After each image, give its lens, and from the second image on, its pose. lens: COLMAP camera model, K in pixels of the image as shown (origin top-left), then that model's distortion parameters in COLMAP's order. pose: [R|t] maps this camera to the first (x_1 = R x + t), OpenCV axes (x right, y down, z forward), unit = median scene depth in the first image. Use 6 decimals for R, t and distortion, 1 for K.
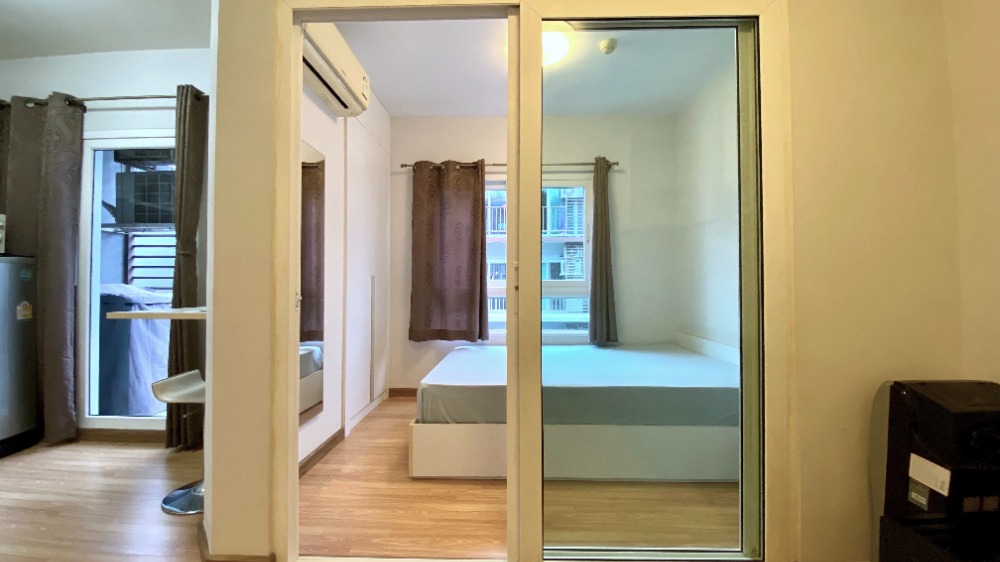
lens RADIAL K [[403.7, 0, 499.1], [0, 403.7, 282.0], [0, 0, 1]] dist [0.017581, -0.019696]
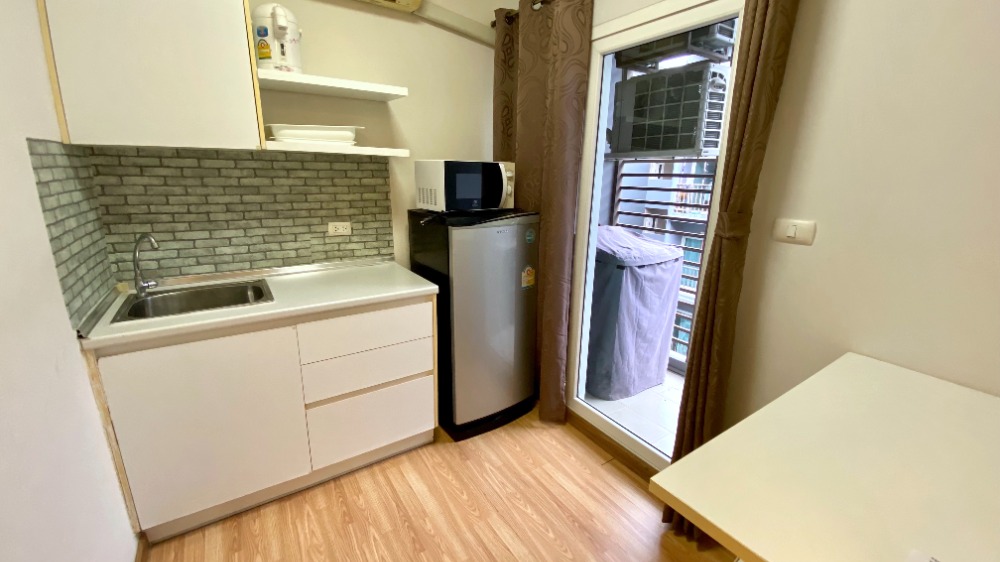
lens RADIAL K [[403.7, 0, 499.1], [0, 403.7, 282.0], [0, 0, 1]] dist [0.017581, -0.019696]
pose [[0.574697, 0.222911, -0.787423, -0.485986], [-0.001962, 0.962561, 0.271059, -0.145395], [0.818364, -0.154232, 0.553618, 0.417500]]
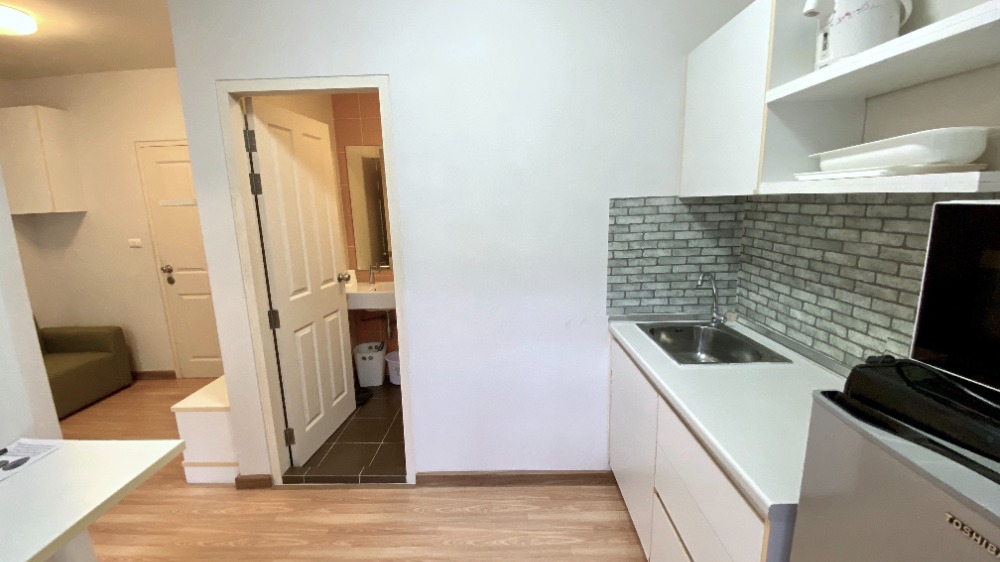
lens RADIAL K [[403.7, 0, 499.1], [0, 403.7, 282.0], [0, 0, 1]] dist [0.017581, -0.019696]
pose [[-0.999504, 0.030302, -0.008553, -0.924420], [0.028331, 0.984050, 0.175622, -0.163214], [0.013739, 0.175292, -0.984421, 0.996829]]
